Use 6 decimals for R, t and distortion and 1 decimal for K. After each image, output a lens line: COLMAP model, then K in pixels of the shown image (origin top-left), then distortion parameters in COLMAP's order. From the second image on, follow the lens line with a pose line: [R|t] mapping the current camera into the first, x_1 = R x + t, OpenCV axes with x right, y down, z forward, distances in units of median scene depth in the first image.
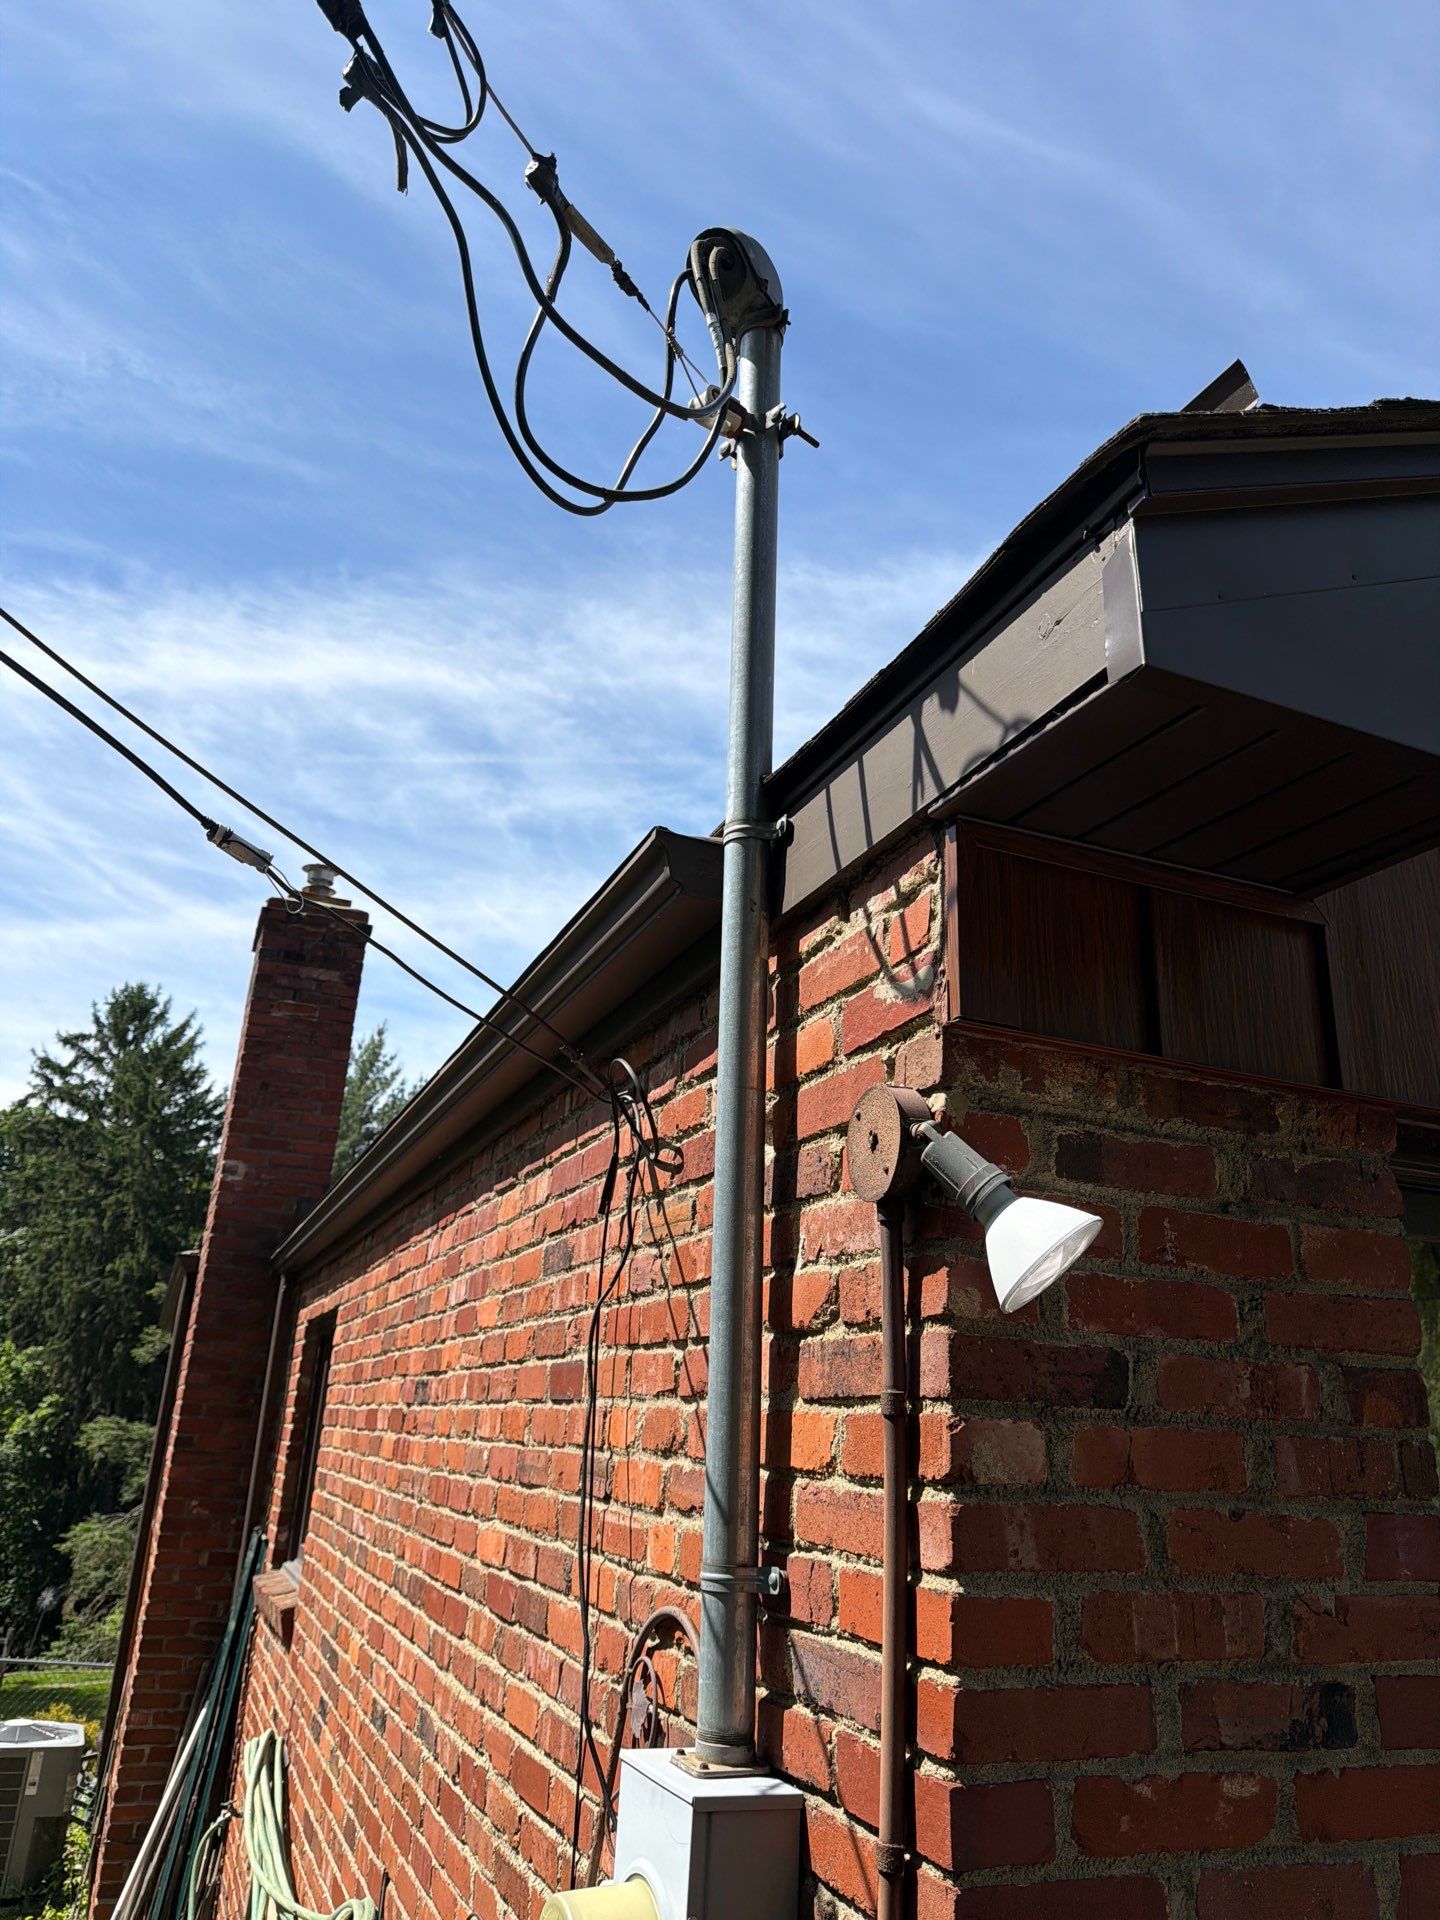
lens RADIAL K [[1333.2, 0, 687.1], [0, 1333.2, 954.5], [0, 0, 1]] dist [0.032582, -0.061461]
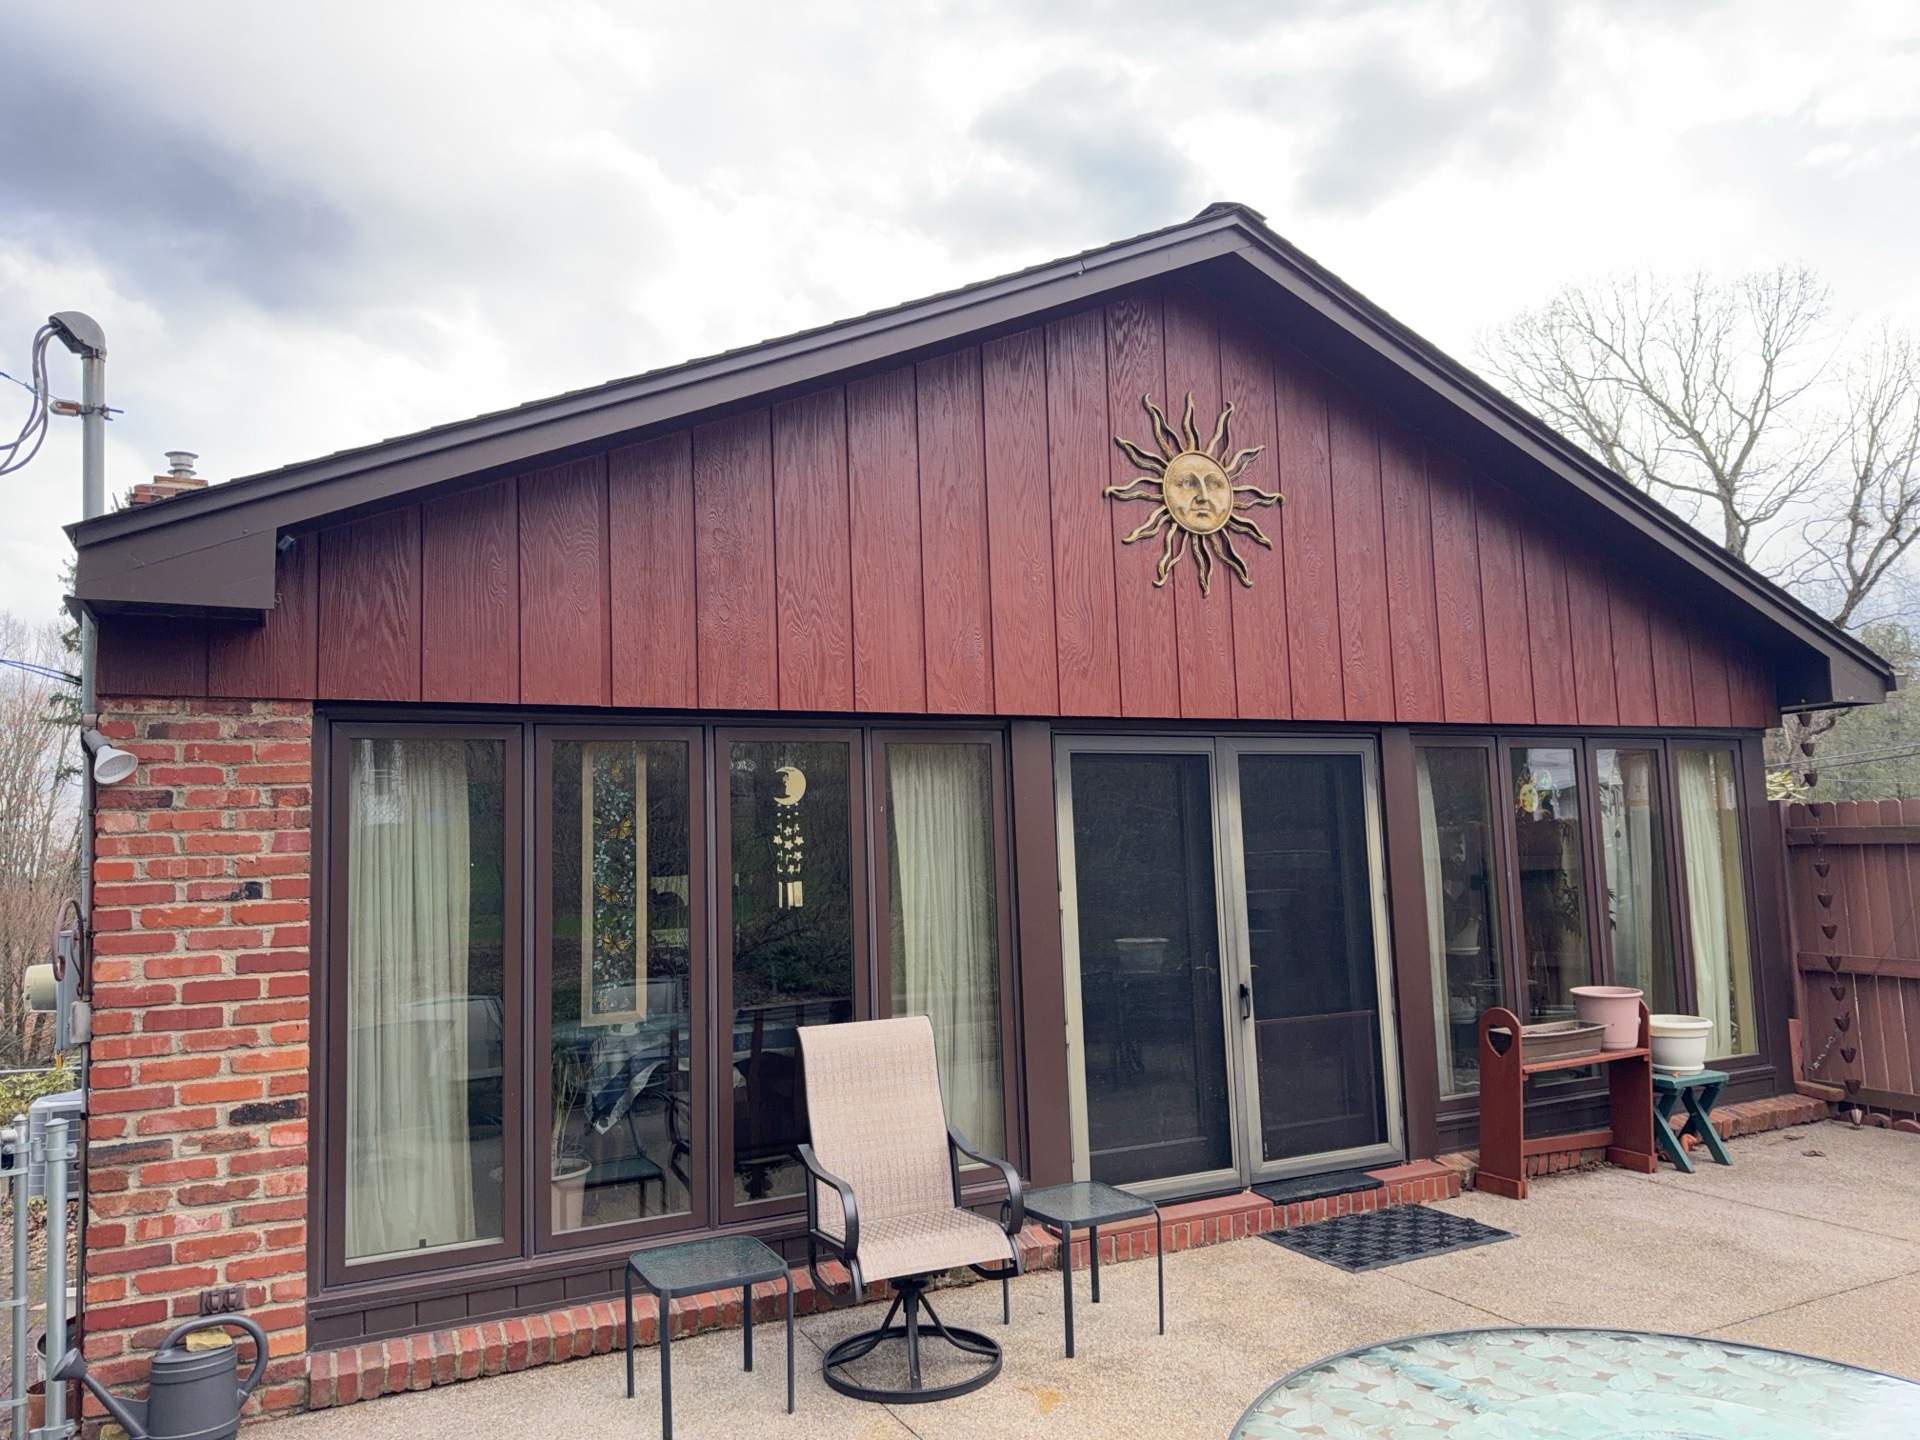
lens RADIAL K [[1319.3, 0, 960.0], [0, 1319.3, 720.0], [0, 0, 1]] dist [0.105093, -0.120911]
pose [[0.990004, -0.077370, 0.117924, 1.556103], [0.046404, 0.968238, 0.245685, -0.485178], [-0.133187, -0.237757, 0.962150, -1.966178]]
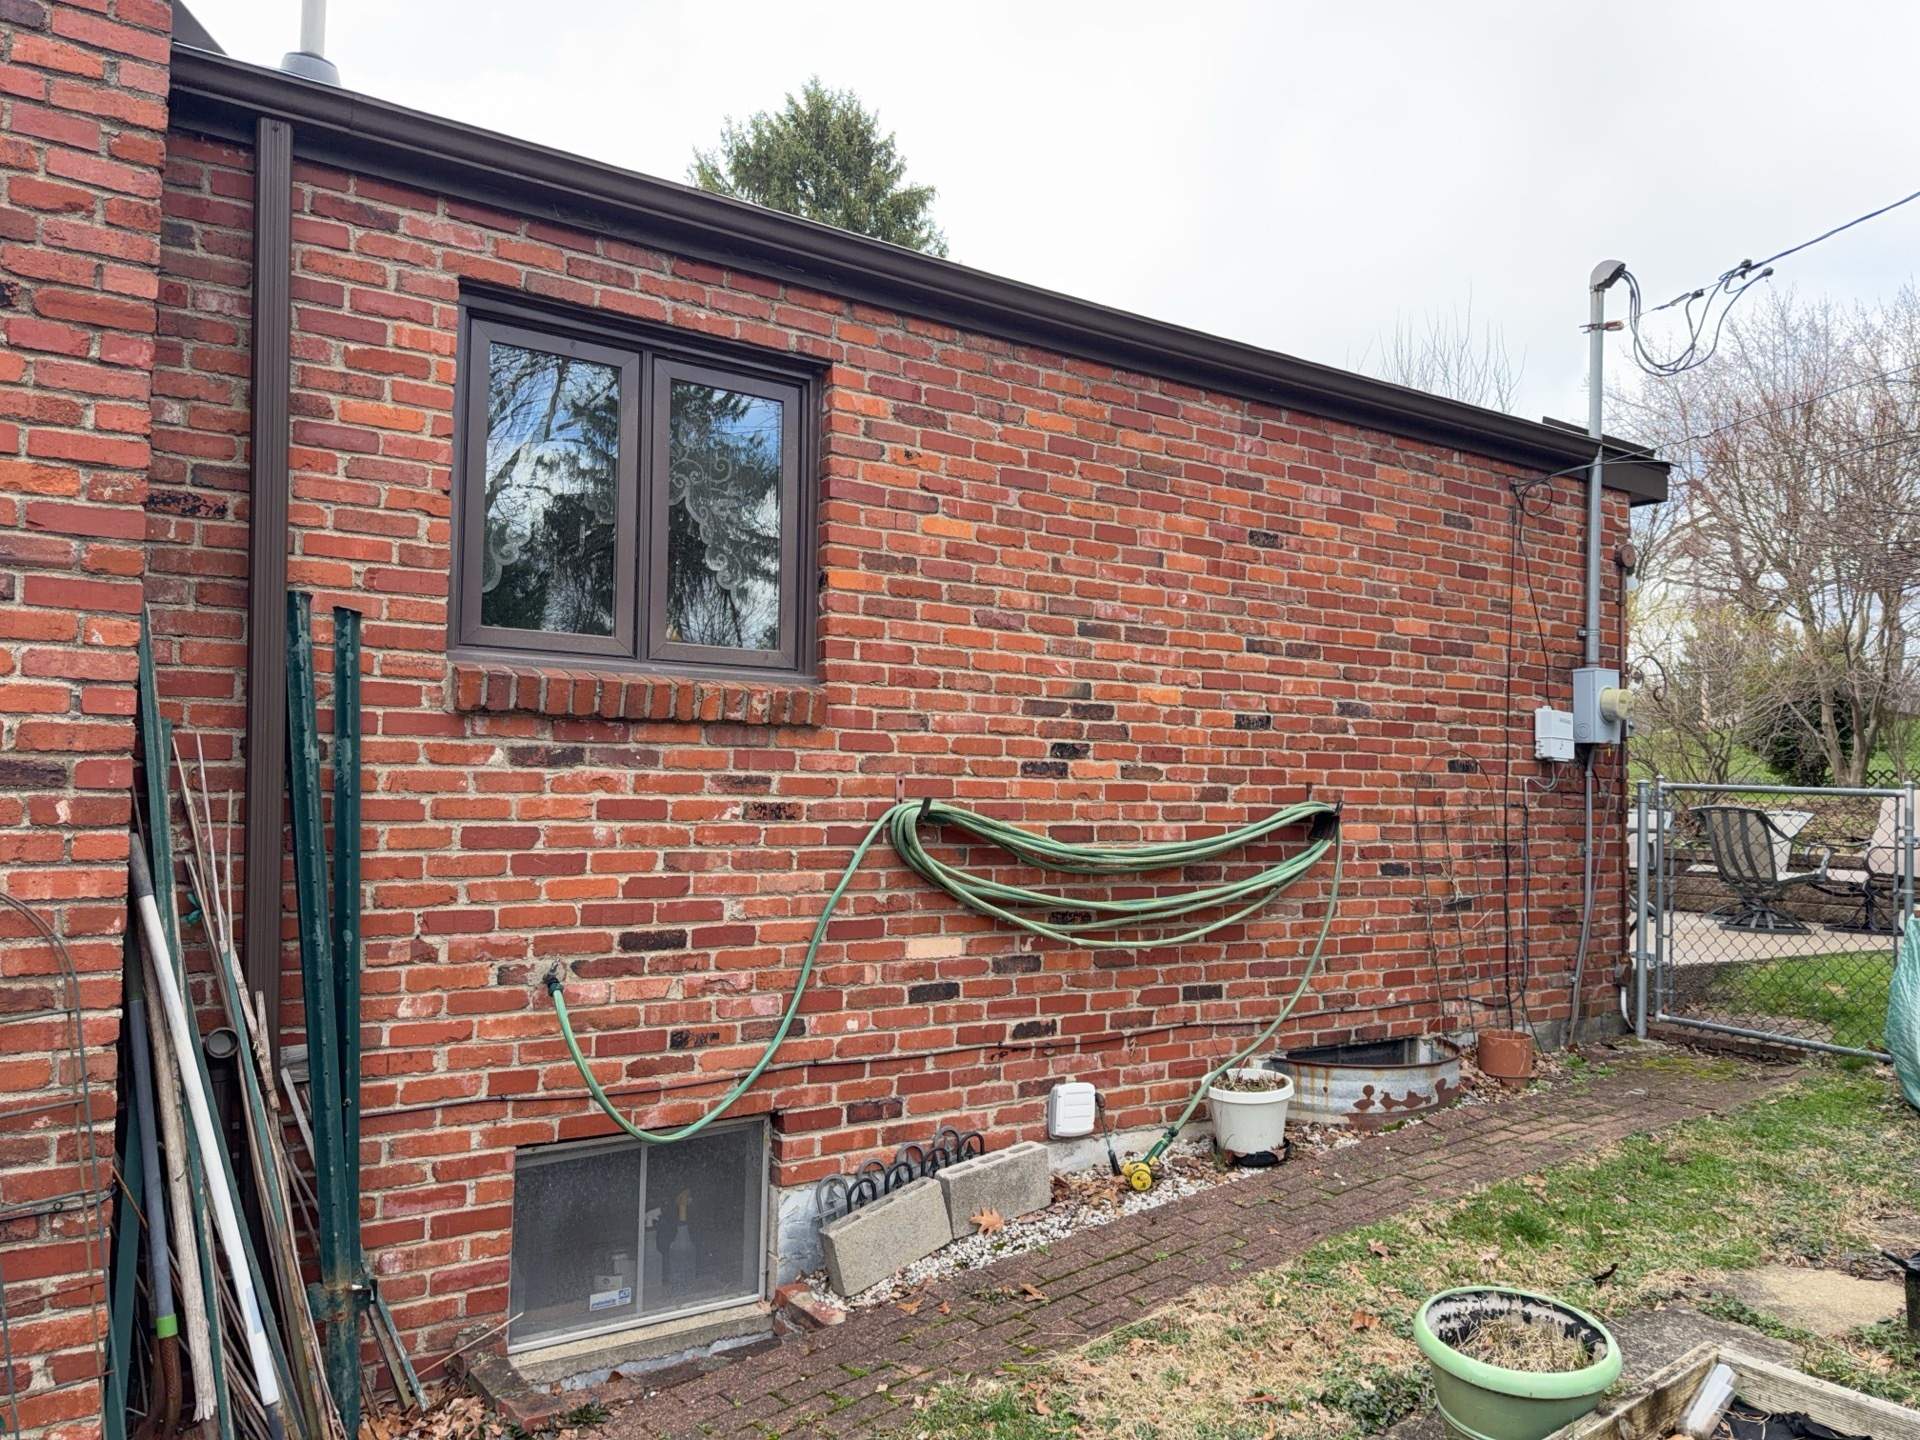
lens RADIAL K [[1319.3, 0, 960.0], [0, 1319.3, 720.0], [0, 0, 1]] dist [0.105093, -0.120911]
pose [[-0.218140, -0.003820, 0.975910, -3.752448], [-0.355064, 0.931771, -0.075718, 1.756744], [-0.909035, -0.363028, -0.204613, 3.579337]]
